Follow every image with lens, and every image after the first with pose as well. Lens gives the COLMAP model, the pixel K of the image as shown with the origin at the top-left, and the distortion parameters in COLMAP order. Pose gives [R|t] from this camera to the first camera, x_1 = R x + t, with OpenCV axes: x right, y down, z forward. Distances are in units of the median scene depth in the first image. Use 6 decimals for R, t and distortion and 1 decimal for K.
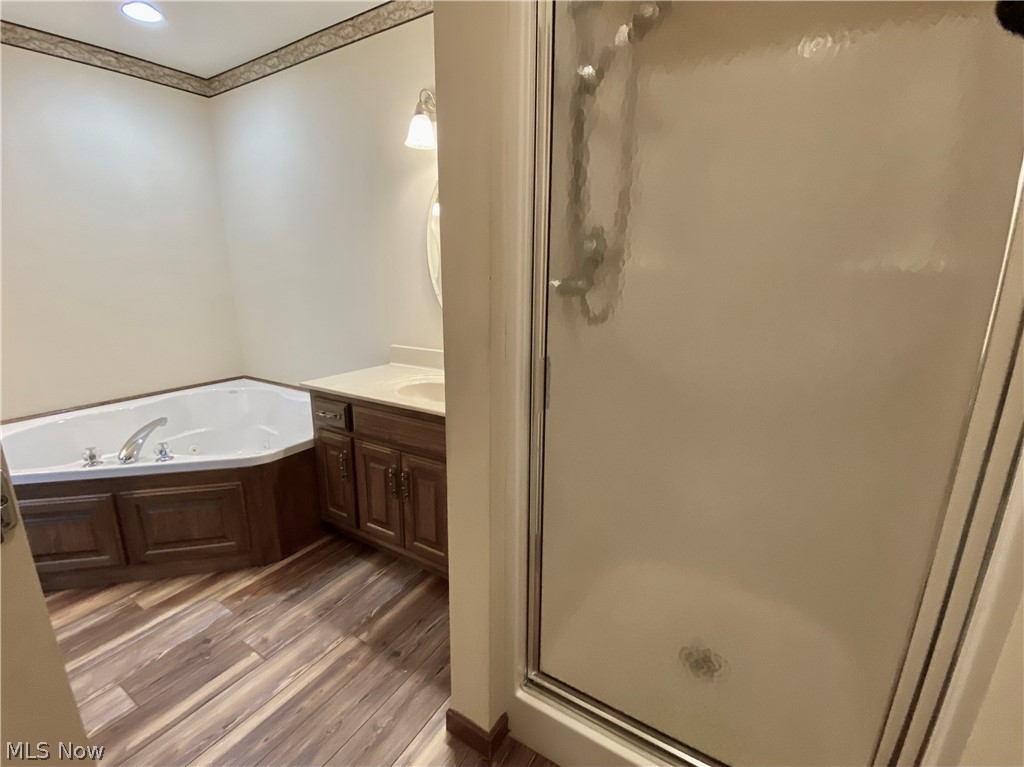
lens RADIAL K [[468.1, 0, 496.6], [0, 468.1, 386.2], [0, 0, 1]] dist [0.028095, -0.021442]
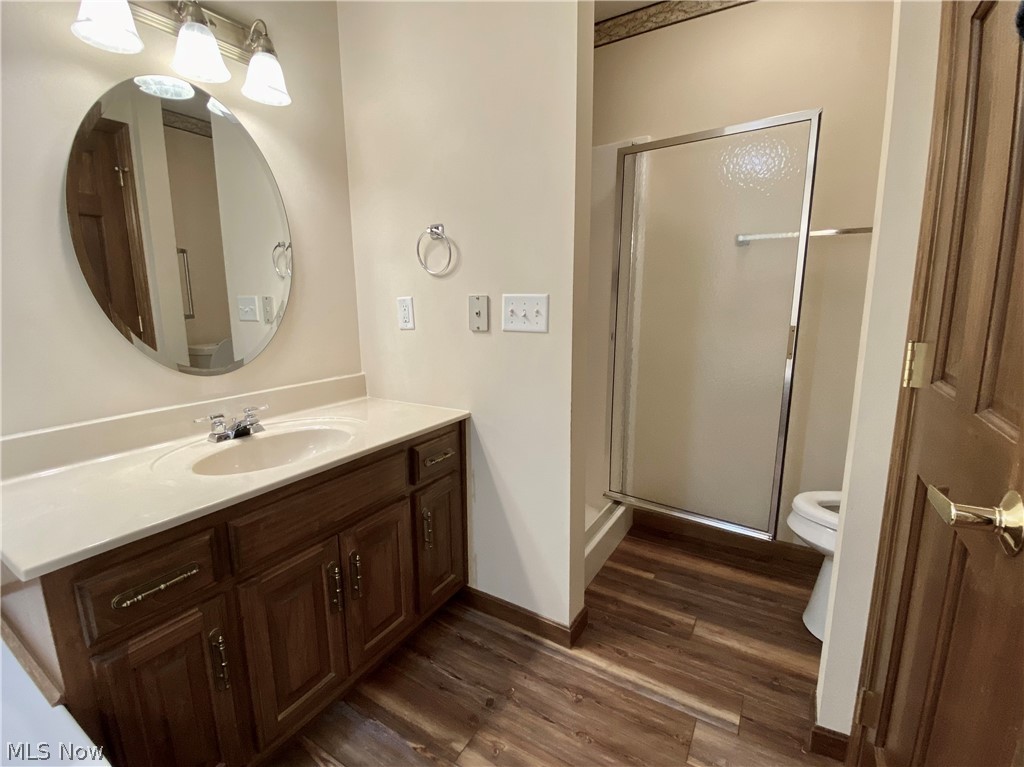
lens RADIAL K [[468.1, 0, 496.6], [0, 468.1, 386.2], [0, 0, 1]] dist [0.028095, -0.021442]
pose [[-0.012450, -0.155092, 0.987822, -0.828871], [0.278038, 0.948402, 0.152407, -0.104271], [-0.960489, 0.276550, 0.031314, 0.664212]]
